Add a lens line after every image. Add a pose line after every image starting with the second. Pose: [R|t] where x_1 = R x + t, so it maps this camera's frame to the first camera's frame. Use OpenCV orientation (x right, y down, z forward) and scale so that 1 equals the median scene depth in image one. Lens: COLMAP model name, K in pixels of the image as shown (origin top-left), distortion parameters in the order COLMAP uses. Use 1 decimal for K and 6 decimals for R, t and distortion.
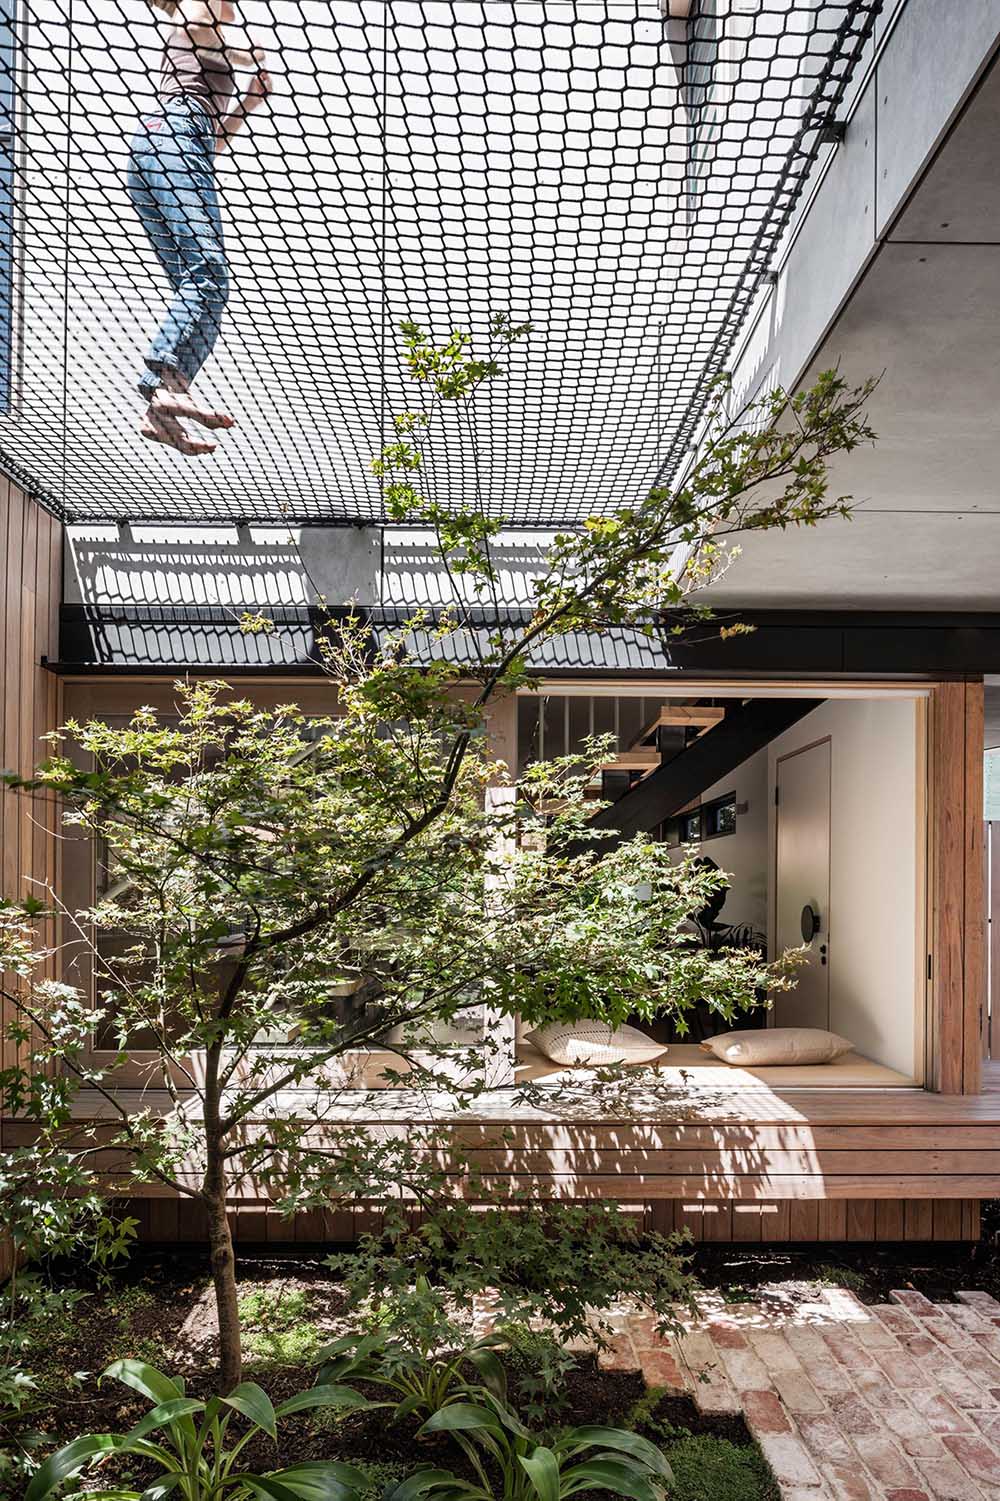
lens RADIAL K [[3384.3, 0, 500.2], [0, 3384.3, 751.2], [0, 0, 1]] dist [-0.095158, 0.000000]
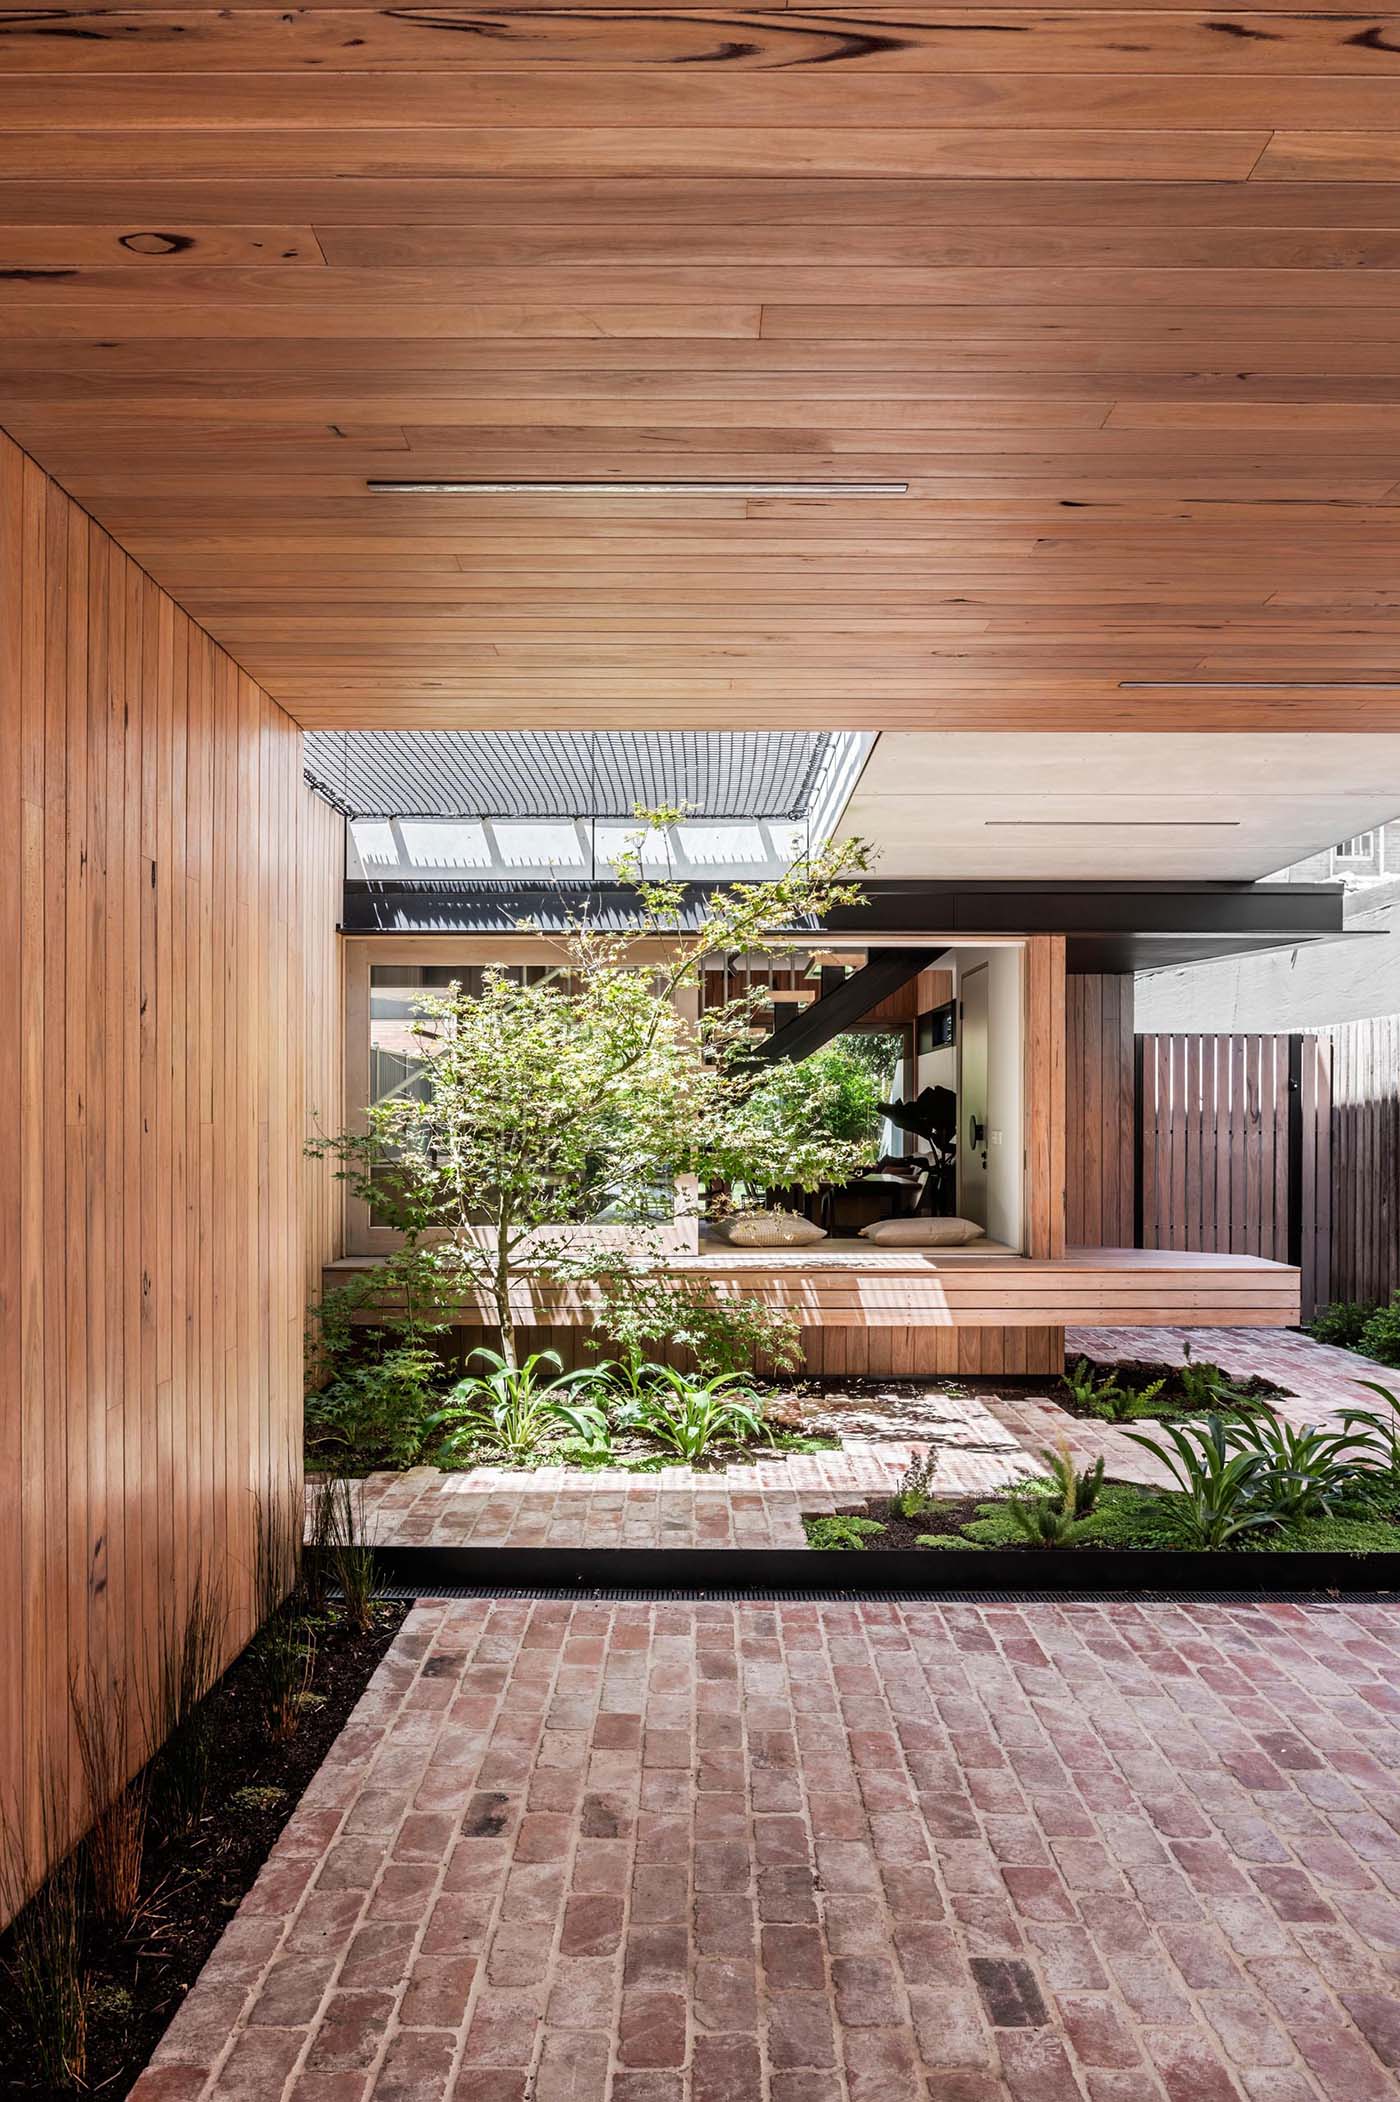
lens RADIAL K [[4739.4, 0, 700.3], [0, 4739.4, 1051.6], [0, 0, 1]] dist [-0.095158, 0.000000]
pose [[0.999990, -0.004045, -0.001787, 0.008658], [0.004095, 0.999585, 0.028527, -0.029540], [0.001671, -0.028534, 0.999591, -0.818704]]
